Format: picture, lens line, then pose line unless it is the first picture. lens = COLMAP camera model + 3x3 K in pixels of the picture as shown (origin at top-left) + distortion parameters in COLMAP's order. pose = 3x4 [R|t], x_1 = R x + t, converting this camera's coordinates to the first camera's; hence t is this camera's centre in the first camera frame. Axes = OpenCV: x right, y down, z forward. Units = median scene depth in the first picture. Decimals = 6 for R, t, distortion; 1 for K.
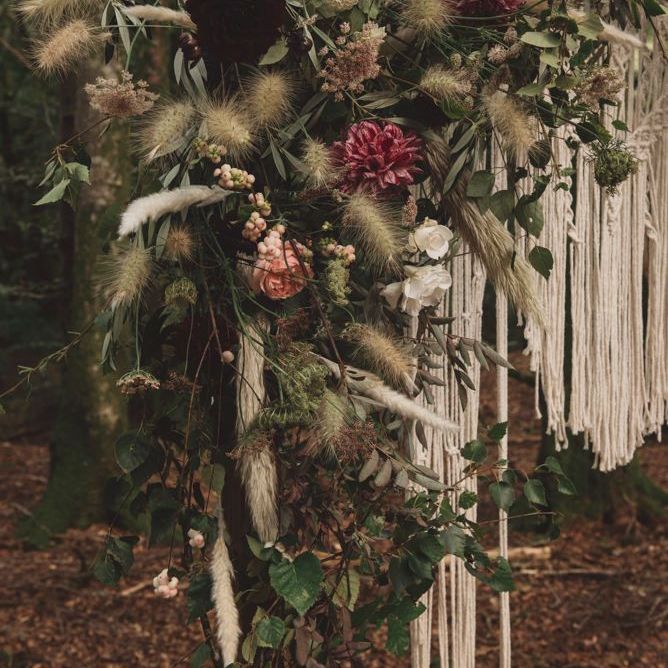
lens RADIAL K [[1345.7, 0, 332.2], [0, 1345.7, 241.8], [0, 0, 1]] dist [0.097888, 0.156040]
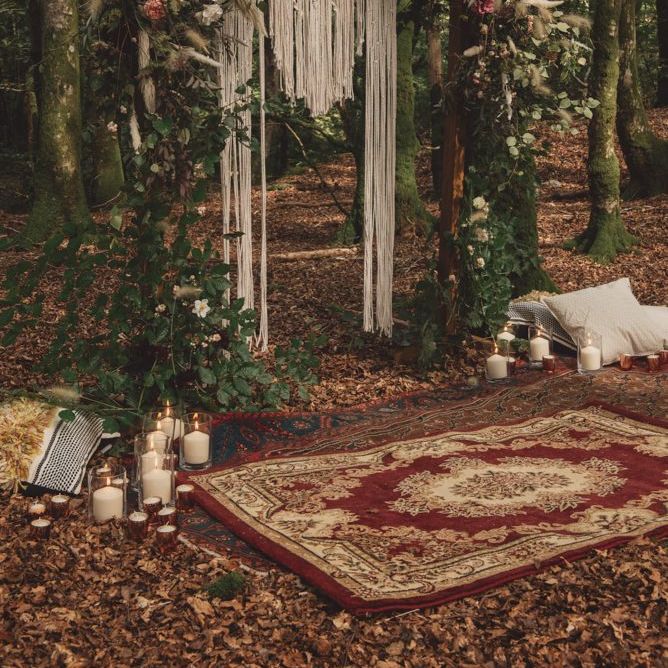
lens RADIAL K [[1104.9, 0, 334.9], [0, 1104.9, 181.0], [0, 0, 1]] dist [0.023321, 0.024948]
pose [[0.996299, -0.013574, 0.084878, 0.084998], [0.006424, 0.996449, 0.083953, 0.125551], [-0.085716, -0.083097, 0.992848, -0.807898]]
